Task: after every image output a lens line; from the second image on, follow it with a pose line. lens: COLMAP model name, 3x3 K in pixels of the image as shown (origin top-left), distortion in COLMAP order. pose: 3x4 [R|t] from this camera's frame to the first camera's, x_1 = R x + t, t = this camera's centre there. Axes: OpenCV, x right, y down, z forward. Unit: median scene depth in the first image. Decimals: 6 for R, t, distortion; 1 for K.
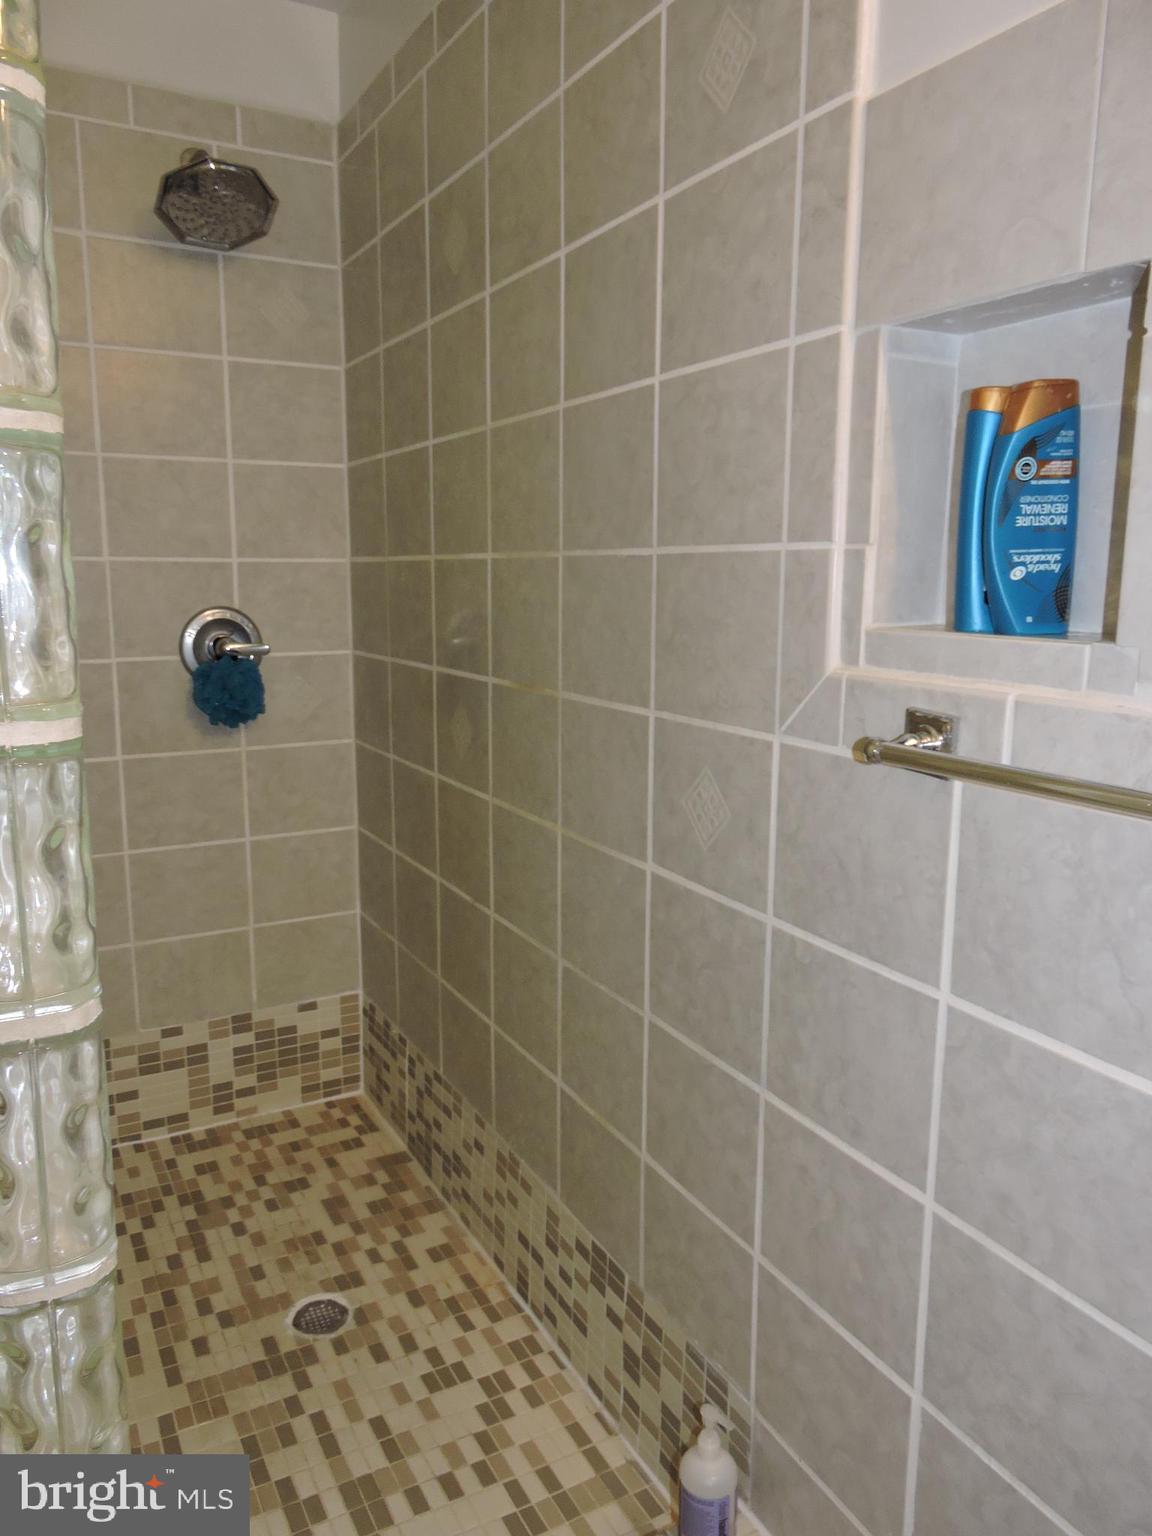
lens RADIAL K [[1092.3, 0, 558.8], [0, 1092.3, 768.1], [0, 0, 1]] dist [-0.002757, -0.002071]
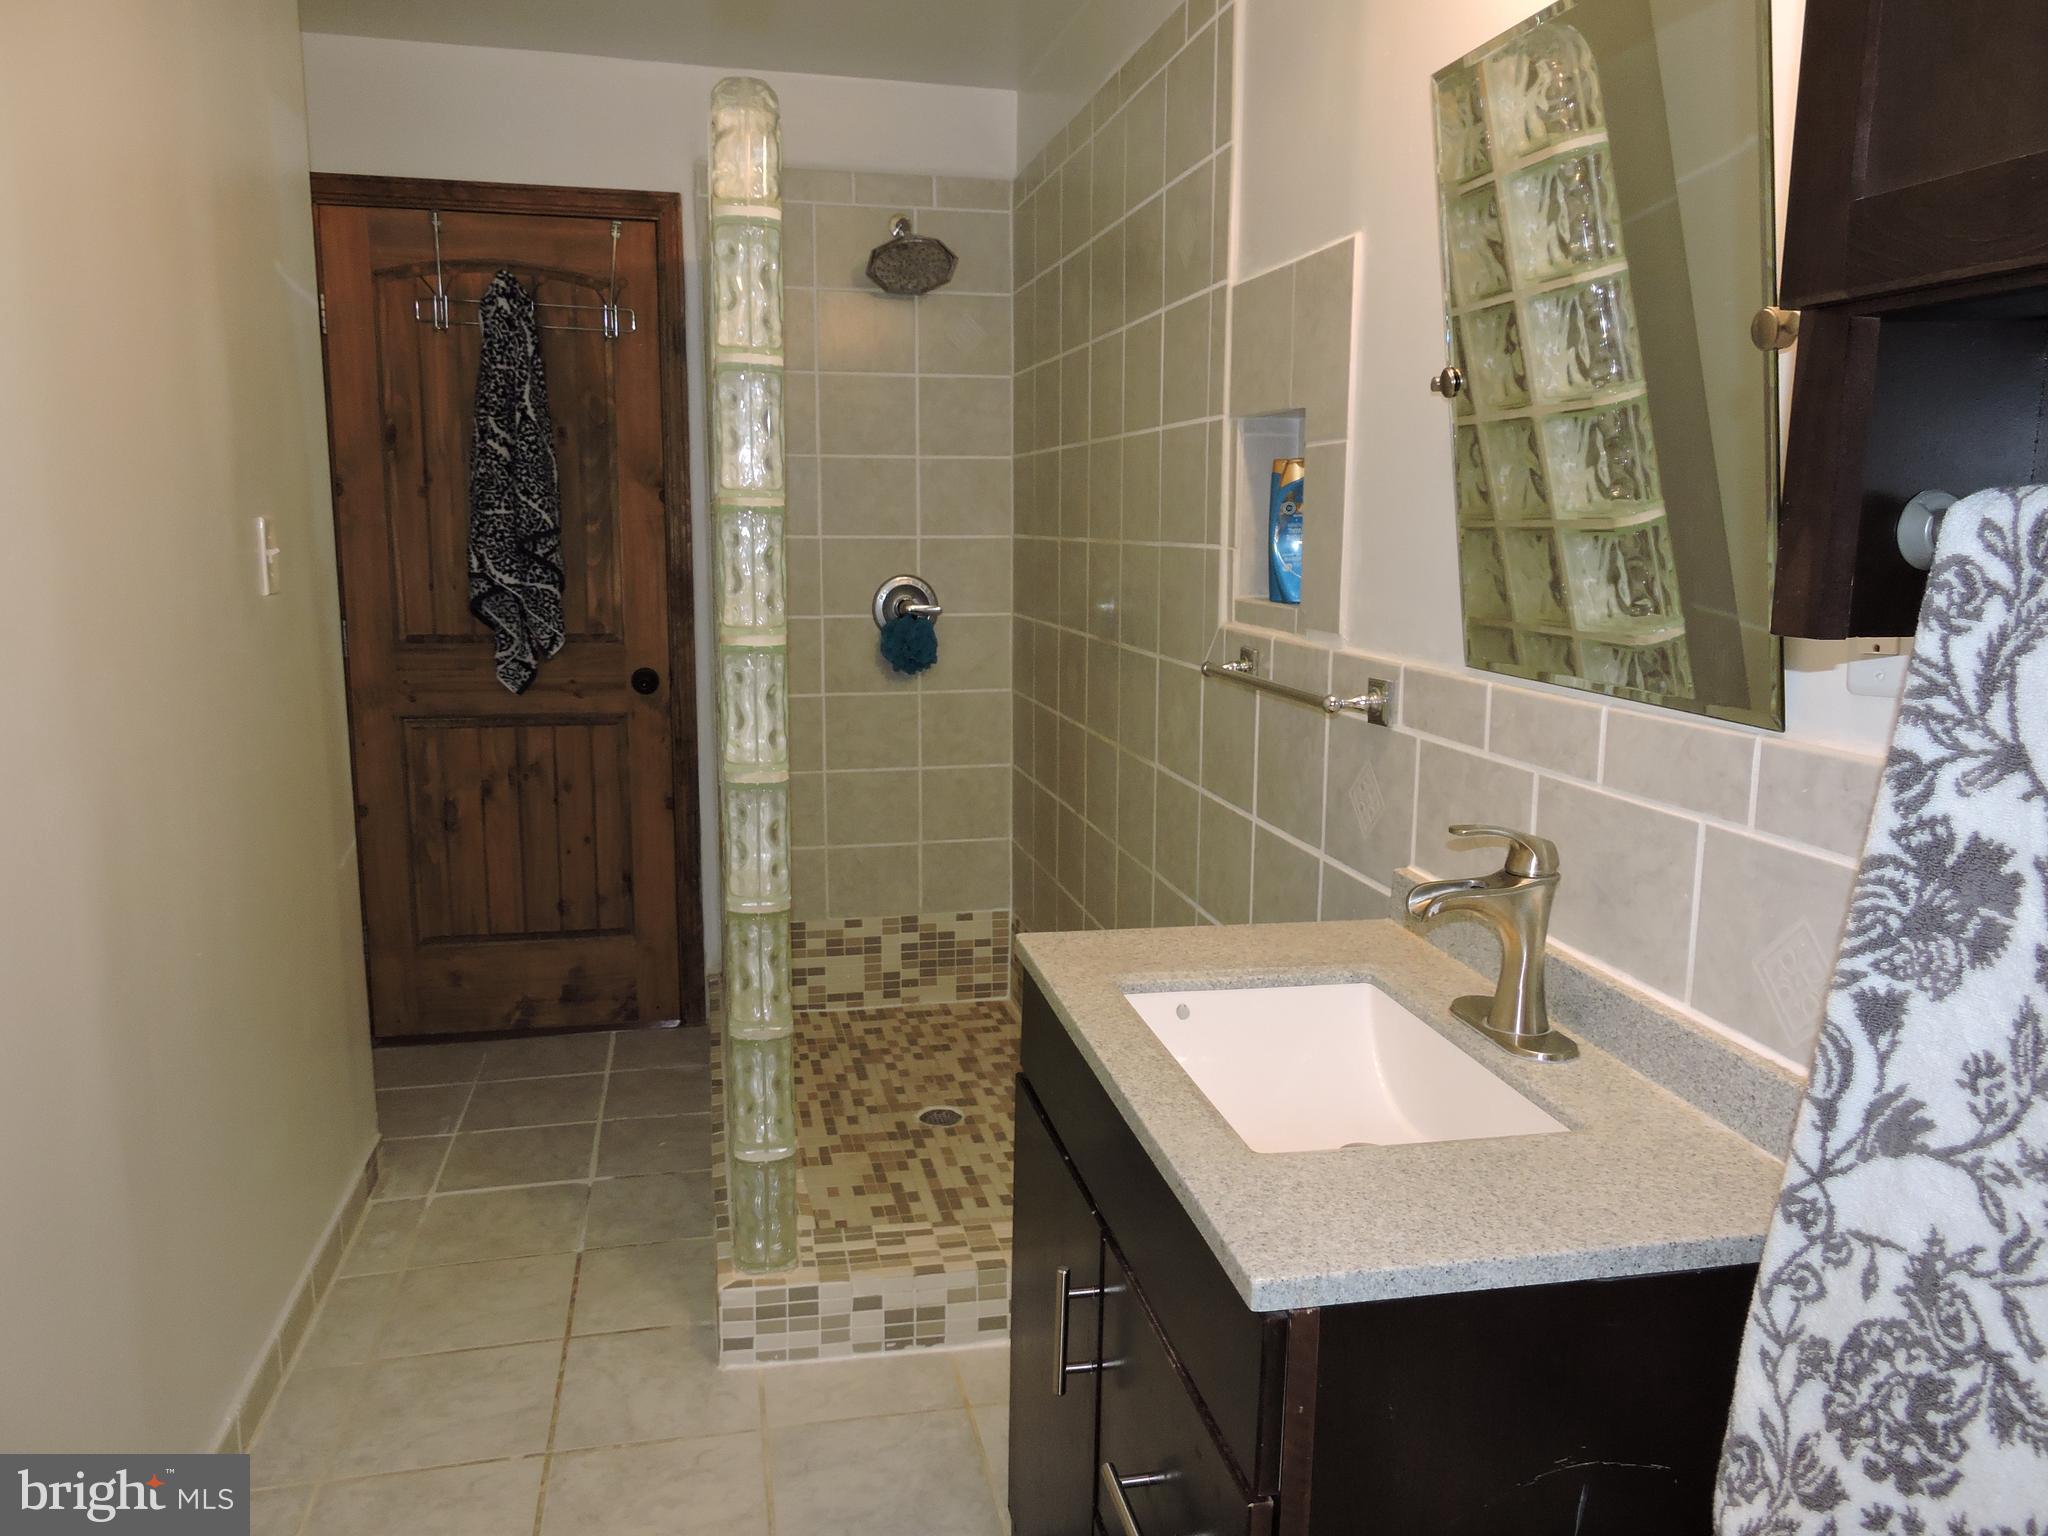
lens RADIAL K [[1456.4, 0, 1024.0], [0, 1456.4, 768.0], [0, 0, 1]] dist [-0.002757, -0.002071]
pose [[0.963941, 0.044995, -0.262283, 0.258344], [-0.047404, 0.998872, -0.002861, 0.067412], [0.261859, 0.015191, 0.964987, -0.543250]]
